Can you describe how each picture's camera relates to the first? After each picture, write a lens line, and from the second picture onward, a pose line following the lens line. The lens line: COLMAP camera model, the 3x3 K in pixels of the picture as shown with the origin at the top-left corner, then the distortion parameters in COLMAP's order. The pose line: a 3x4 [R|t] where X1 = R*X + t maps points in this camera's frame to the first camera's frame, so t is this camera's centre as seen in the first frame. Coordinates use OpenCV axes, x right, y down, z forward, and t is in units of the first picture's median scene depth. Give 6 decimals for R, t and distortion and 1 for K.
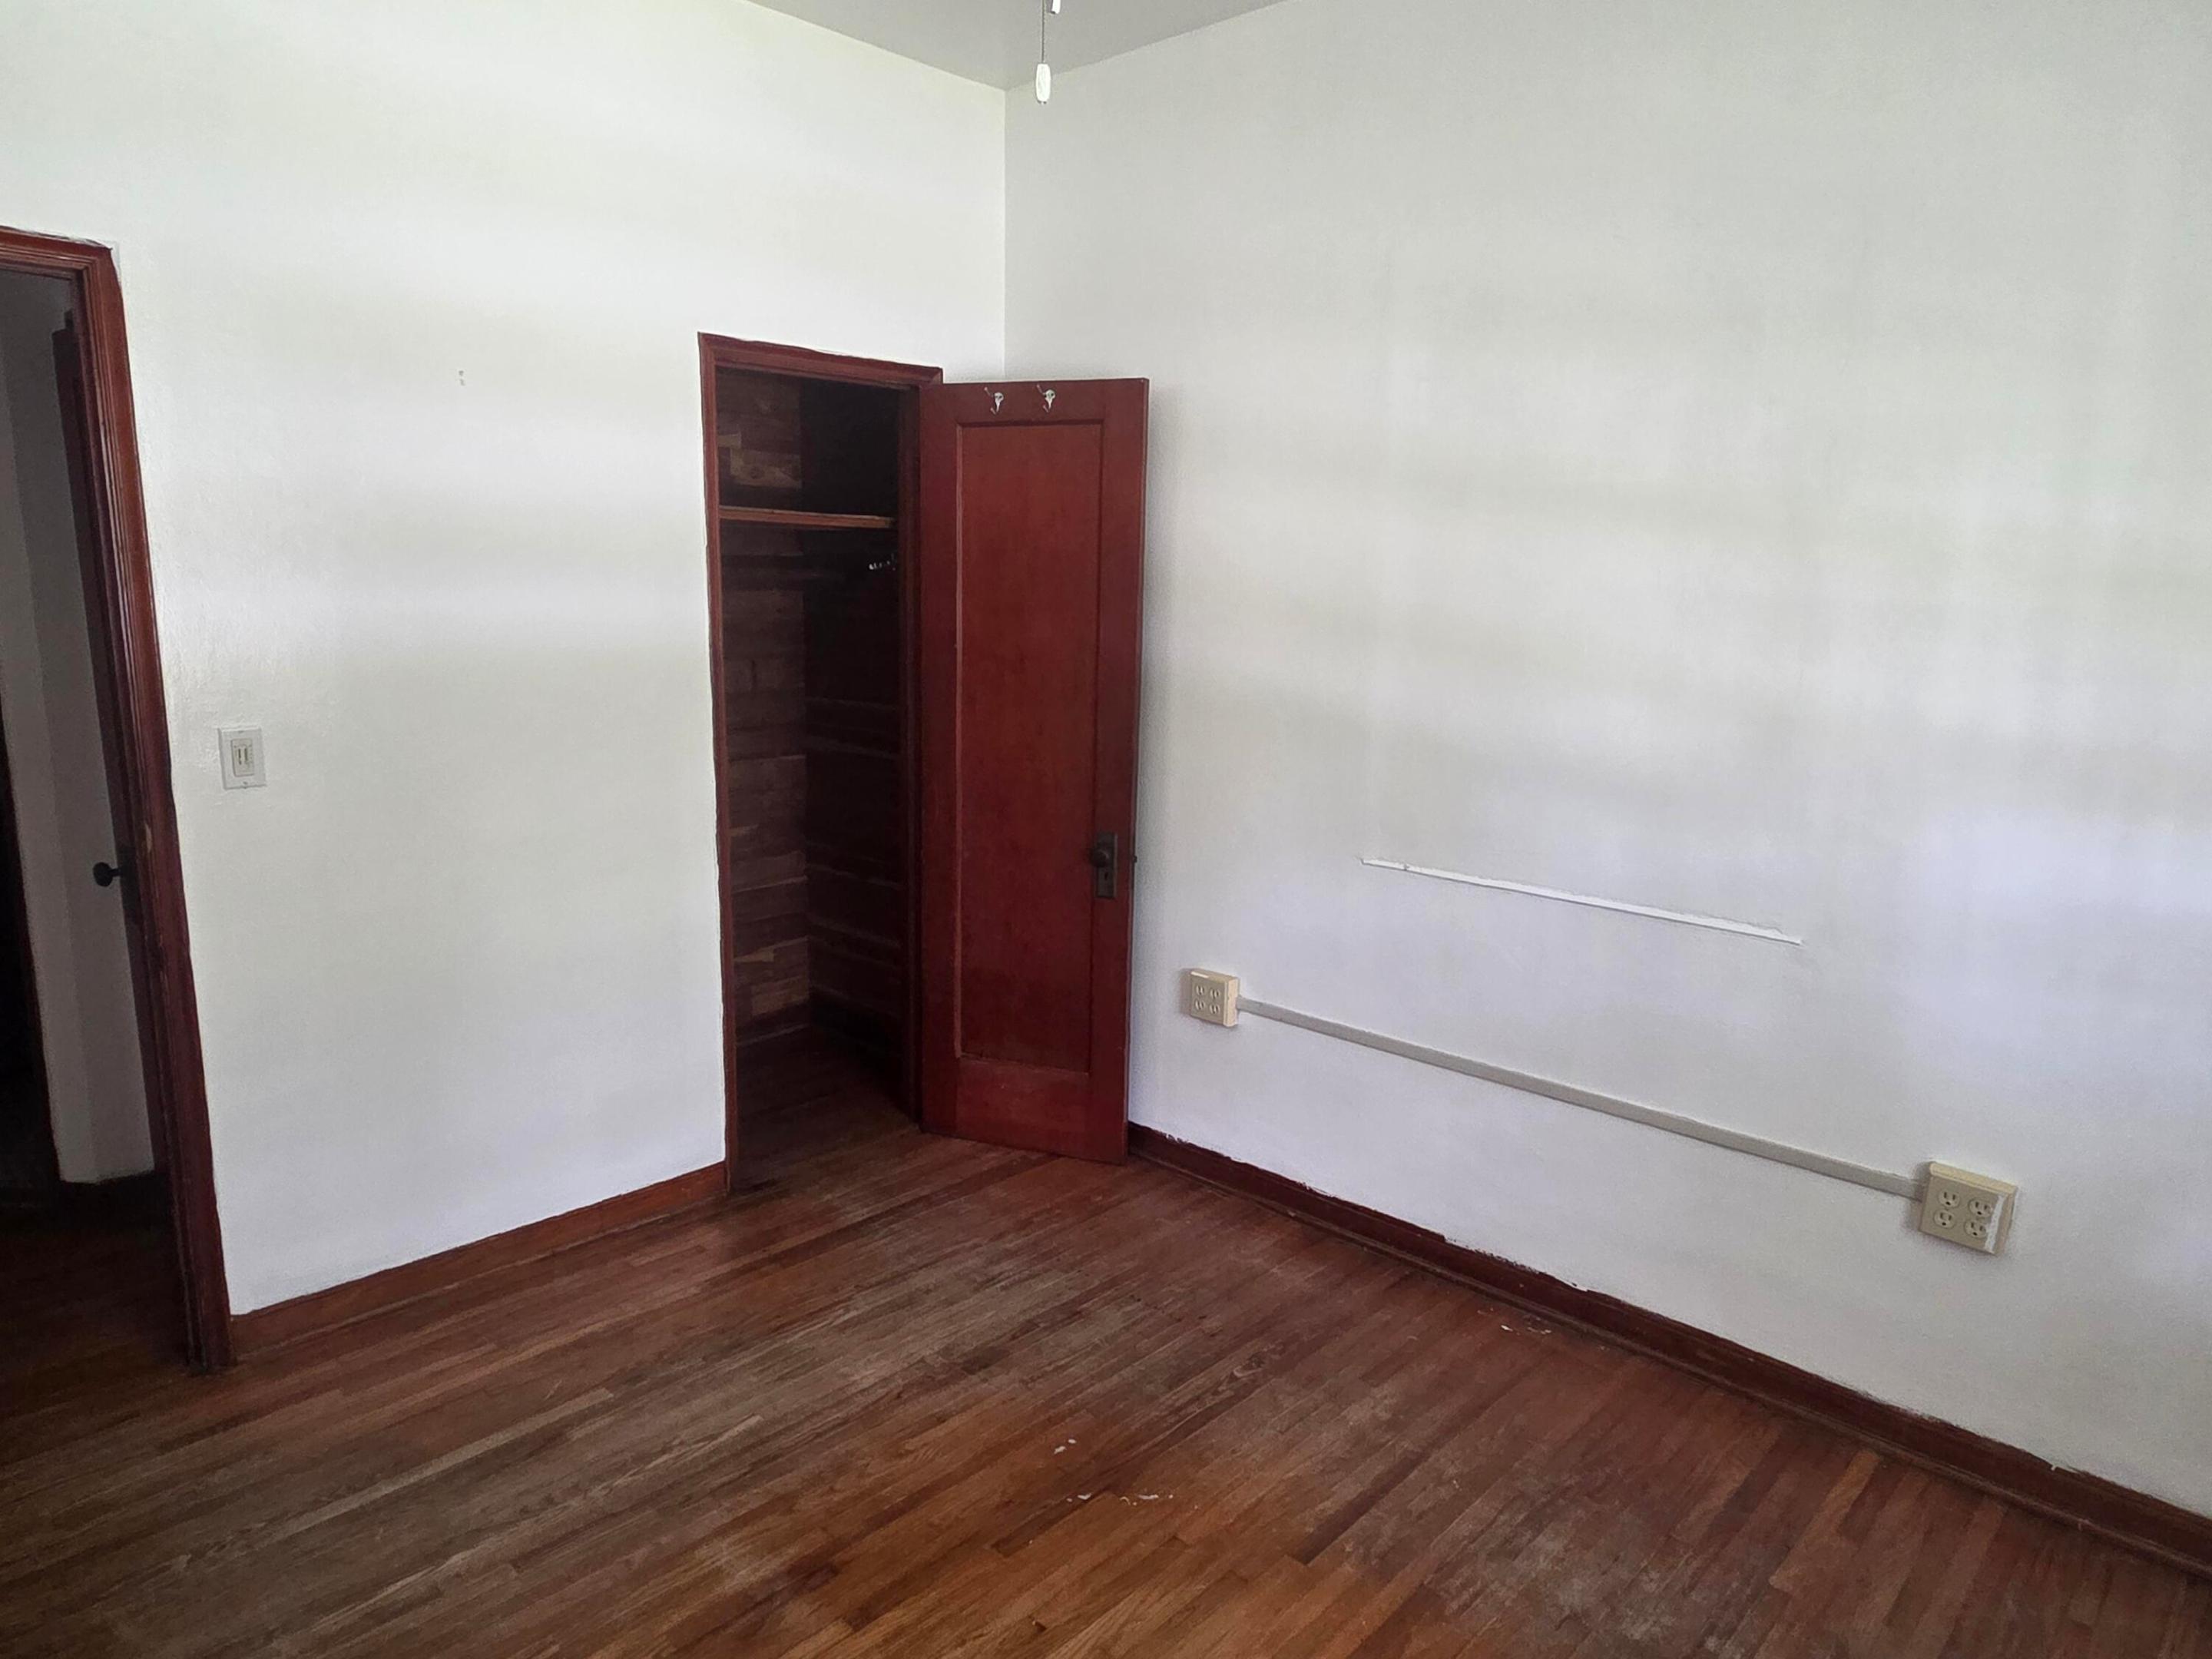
lens RADIAL K [[1375.8, 0, 1106.0], [0, 1375.8, 829.5], [0, 0, 1]] dist [-0.001026, -0.001043]
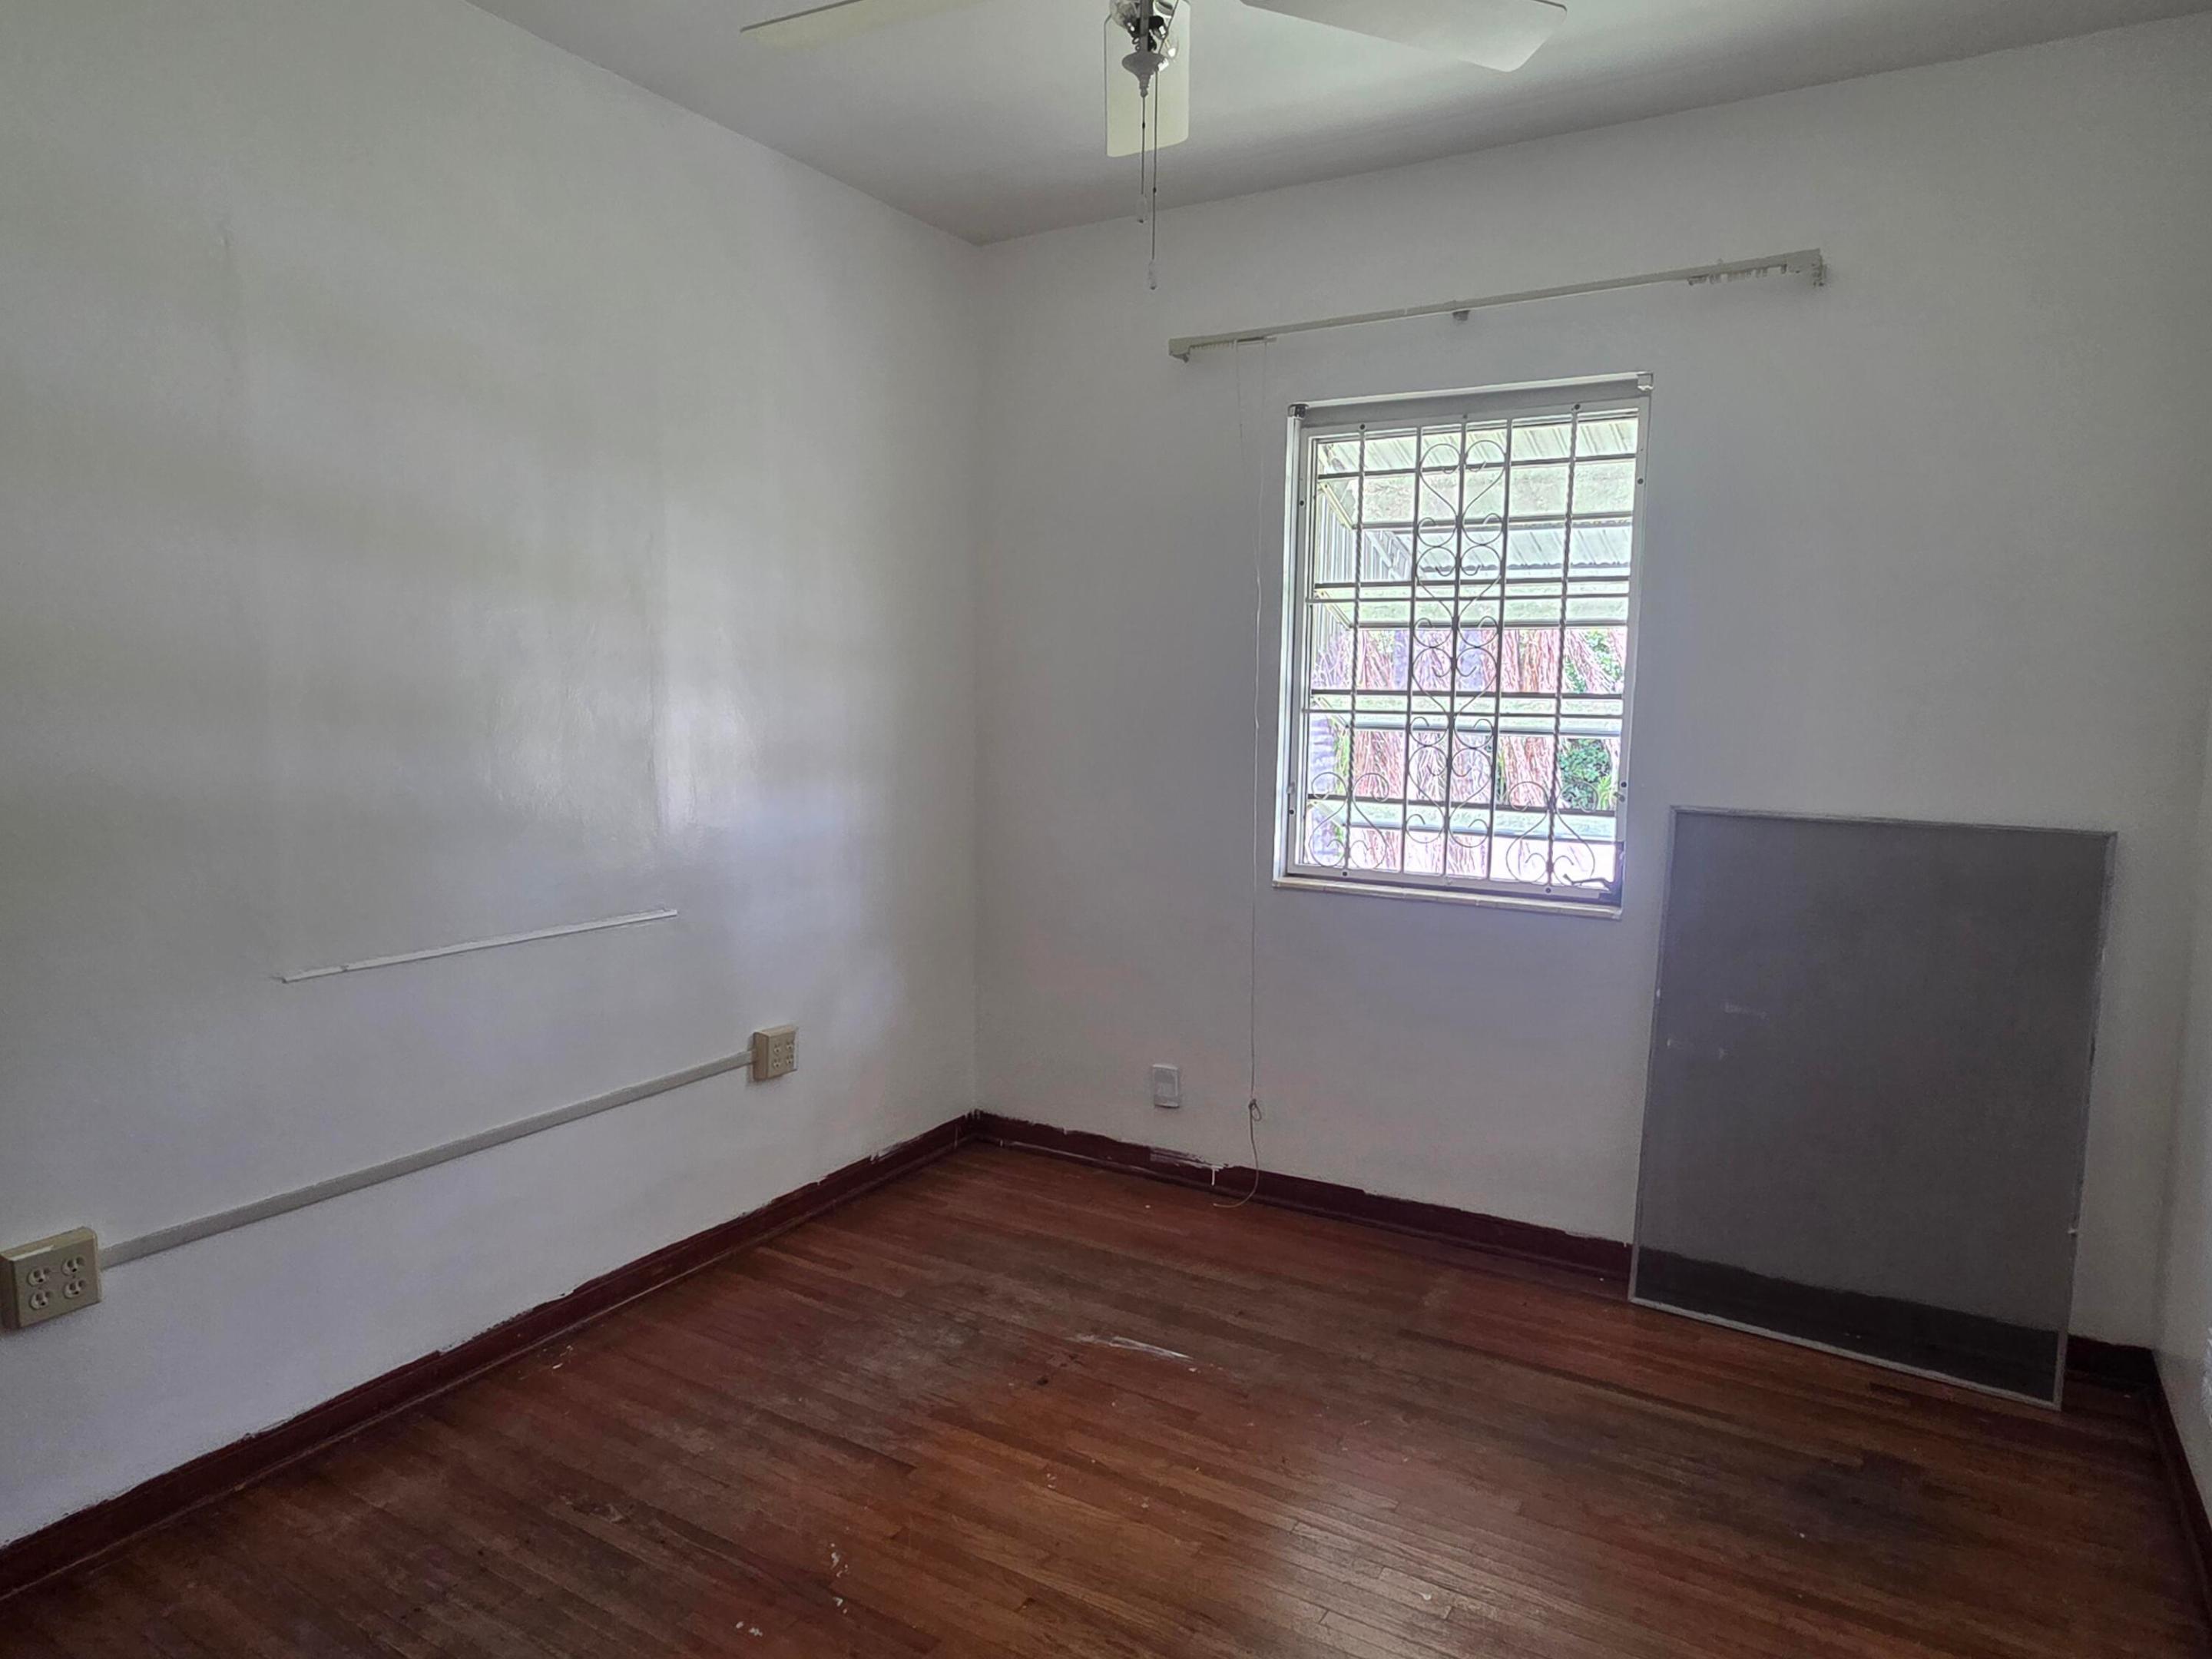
lens RADIAL K [[1375.8, 0, 1106.0], [0, 1375.8, 829.5], [0, 0, 1]] dist [-0.001026, -0.001043]
pose [[-0.227582, -0.126293, 0.965534, -0.855265], [0.154315, 0.974346, 0.163819, -0.148417], [-0.961454, 0.186279, -0.202254, 0.871161]]
